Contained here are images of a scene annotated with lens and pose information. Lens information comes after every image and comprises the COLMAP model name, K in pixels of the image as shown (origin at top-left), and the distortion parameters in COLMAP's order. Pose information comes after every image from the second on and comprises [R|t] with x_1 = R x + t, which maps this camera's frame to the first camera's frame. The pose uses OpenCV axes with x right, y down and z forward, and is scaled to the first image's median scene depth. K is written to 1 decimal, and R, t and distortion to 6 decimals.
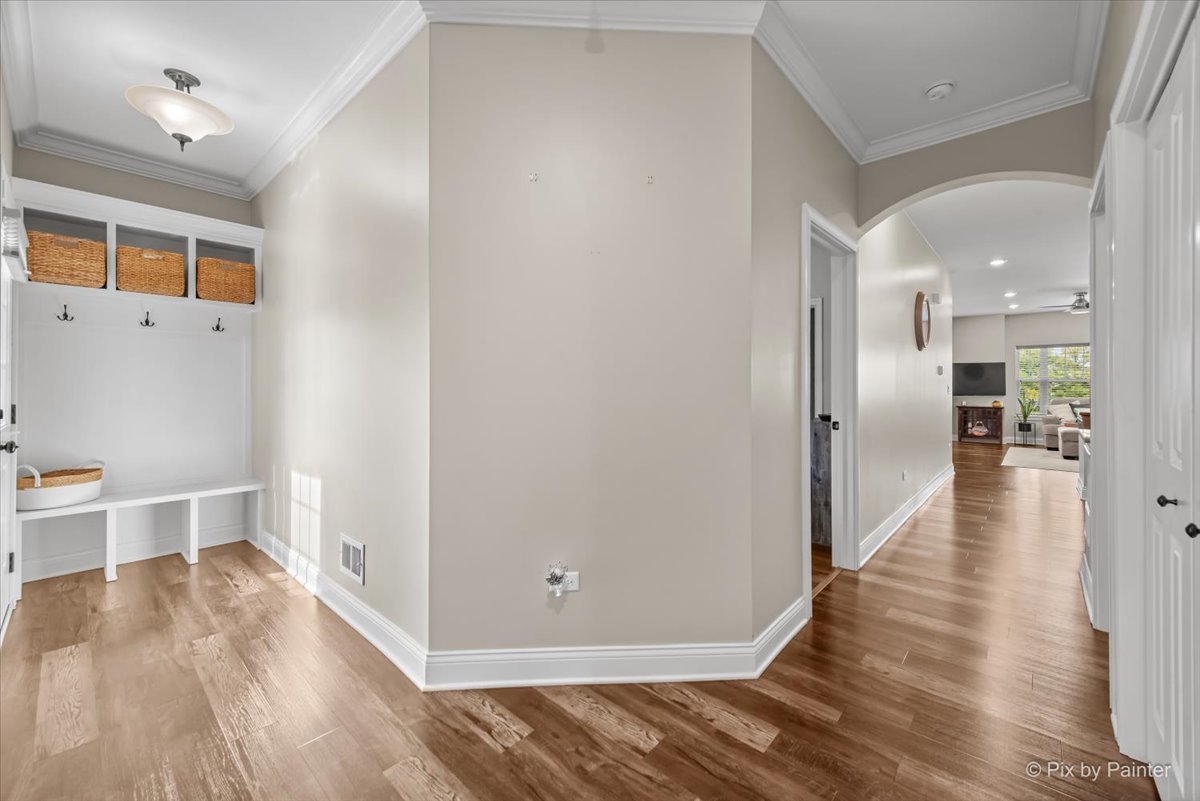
lens RADIAL K [[479.9, 0, 600.9], [0, 479.9, 387.9], [0, 0, 1]] dist [0.009668, -0.000407]
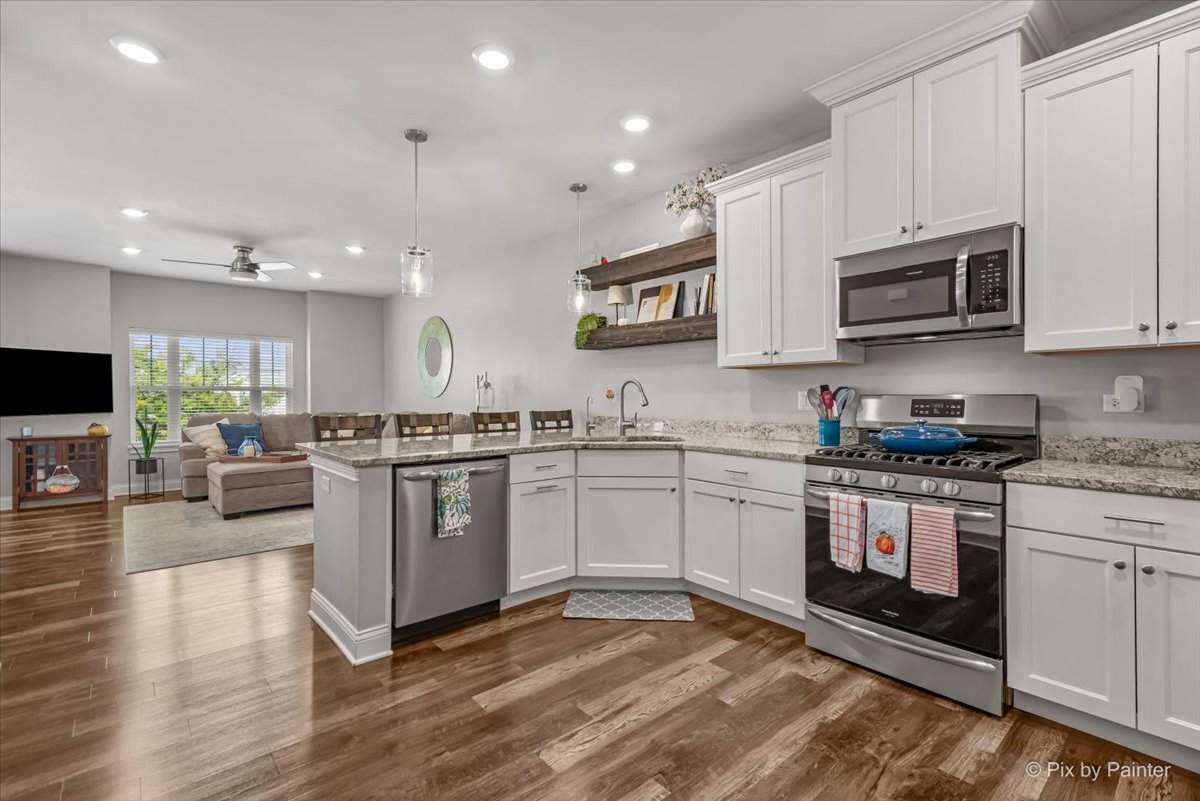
lens RADIAL K [[545.6, 0, 599.0], [0, 545.6, 395.3], [0, 0, 1]] dist [0.014516, -0.000863]
pose [[0.117029, -0.000925, 0.993128, 0.270005], [0.005133, 0.999987, 0.000326, -0.002051], [-0.993115, 0.005059, 0.117033, 0.366944]]
